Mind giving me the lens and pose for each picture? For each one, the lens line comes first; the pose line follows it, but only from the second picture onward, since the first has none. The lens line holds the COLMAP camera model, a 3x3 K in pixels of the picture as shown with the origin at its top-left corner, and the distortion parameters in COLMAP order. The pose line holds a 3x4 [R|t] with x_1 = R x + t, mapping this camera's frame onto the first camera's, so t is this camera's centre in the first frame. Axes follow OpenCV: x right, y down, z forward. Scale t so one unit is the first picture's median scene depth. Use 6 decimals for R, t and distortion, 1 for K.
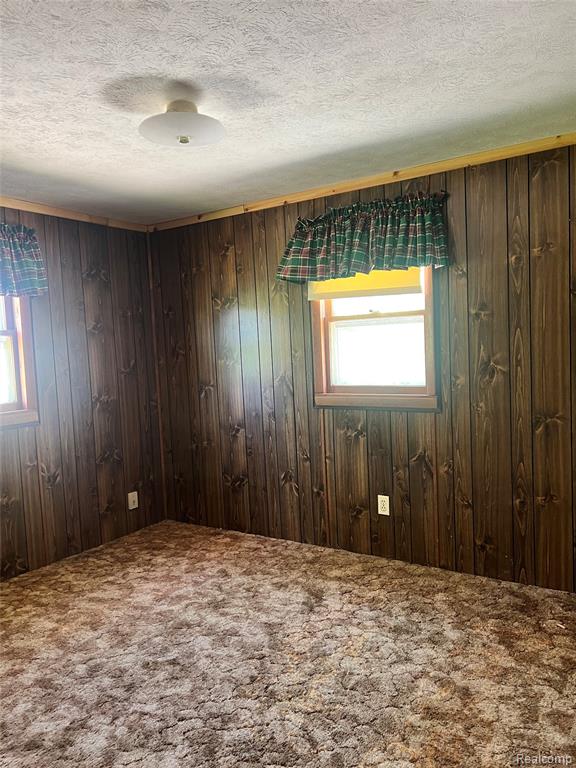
lens RADIAL K [[578.9, 0, 285.9], [0, 578.9, 387.0], [0, 0, 1]] dist [0.052645, -0.059914]
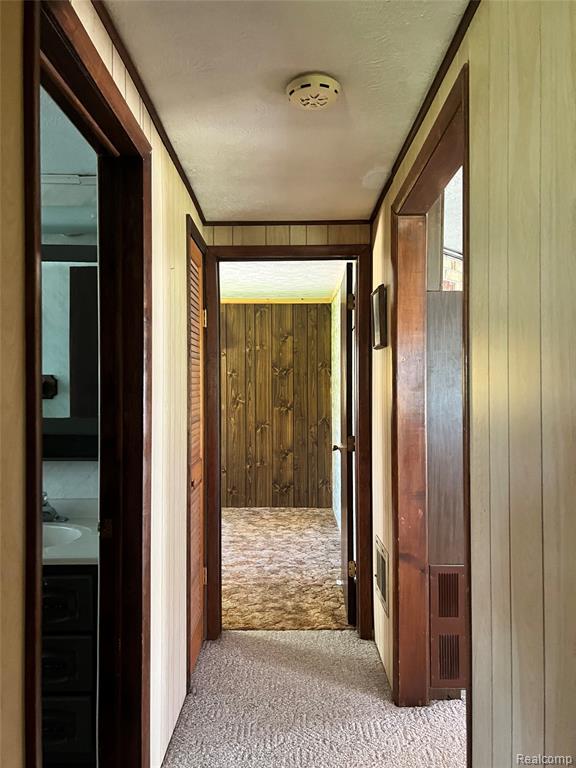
lens RADIAL K [[578.9, 0, 288.4], [0, 578.9, 383.8], [0, 0, 1]] dist [0.052645, -0.059914]
pose [[0.833782, 0.044091, 0.550331, -0.641658], [0.007832, 0.995761, -0.091643, 0.097822], [-0.552038, 0.080721, 0.829902, -0.821466]]
